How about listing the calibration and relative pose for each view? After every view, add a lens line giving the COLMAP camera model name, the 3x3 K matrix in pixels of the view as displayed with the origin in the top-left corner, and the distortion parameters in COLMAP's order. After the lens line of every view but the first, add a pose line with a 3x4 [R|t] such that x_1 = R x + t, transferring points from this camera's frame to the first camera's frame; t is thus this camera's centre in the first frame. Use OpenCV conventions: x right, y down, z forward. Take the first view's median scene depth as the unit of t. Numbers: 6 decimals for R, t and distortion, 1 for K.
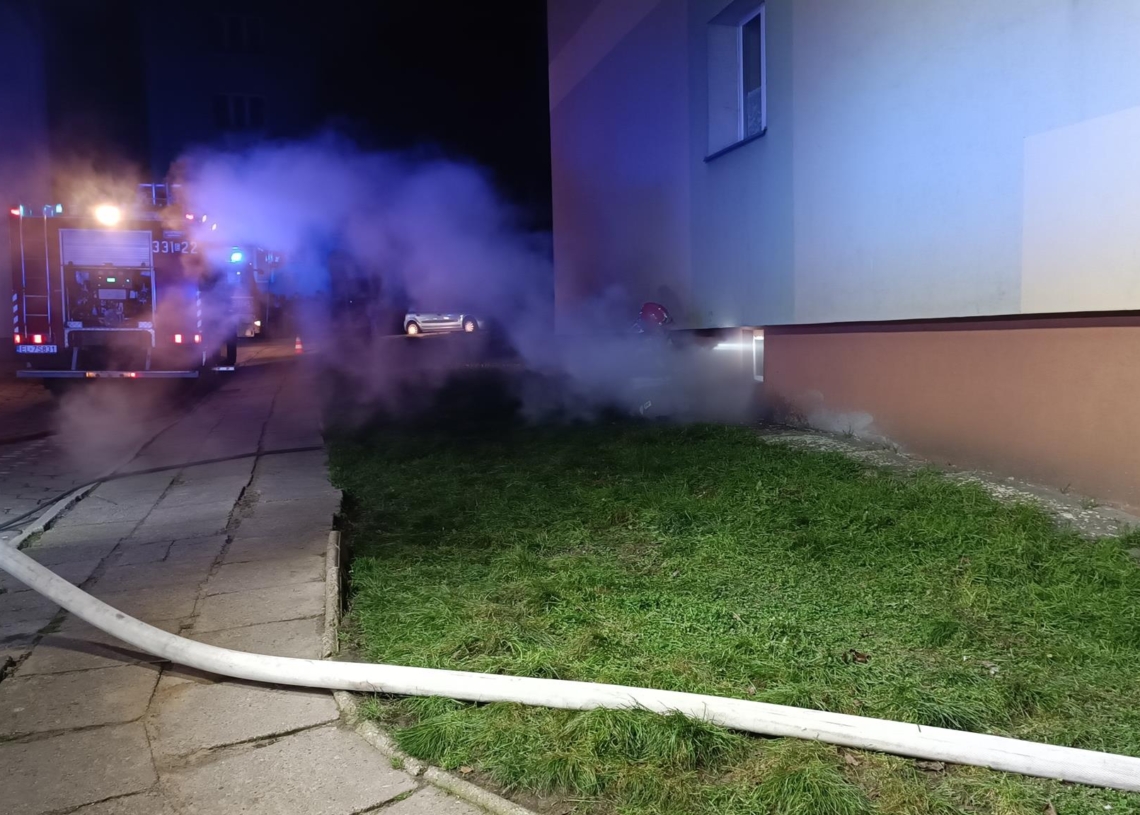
lens RADIAL K [[1052.3, 0, 570.0], [0, 1052.3, 407.5], [0, 0, 1]] dist [0.069839, -0.015988]
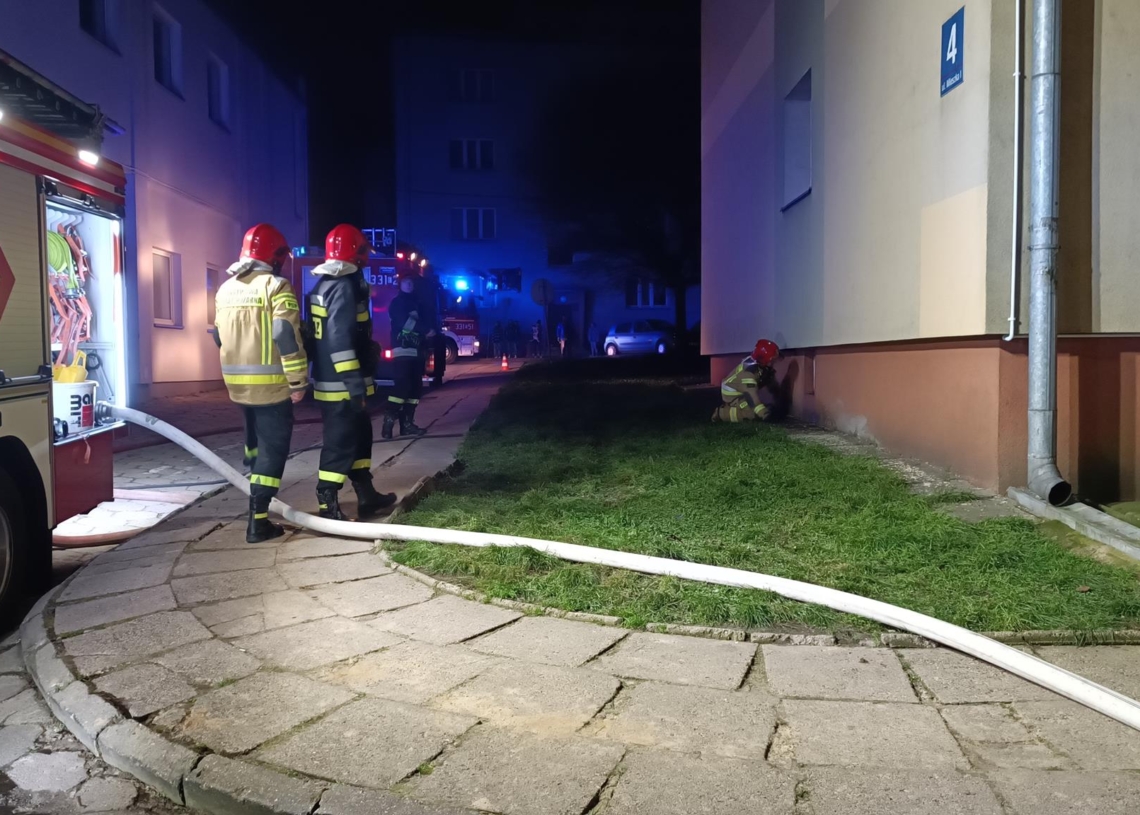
lens RADIAL K [[1052.3, 0, 570.0], [0, 1052.3, 407.5], [0, 0, 1]] dist [0.069839, -0.015988]
pose [[0.975954, 0.026168, -0.216400, 0.184154], [-0.031041, 0.999335, -0.019151, 0.025266], [0.215754, 0.025408, 0.976117, -0.261307]]
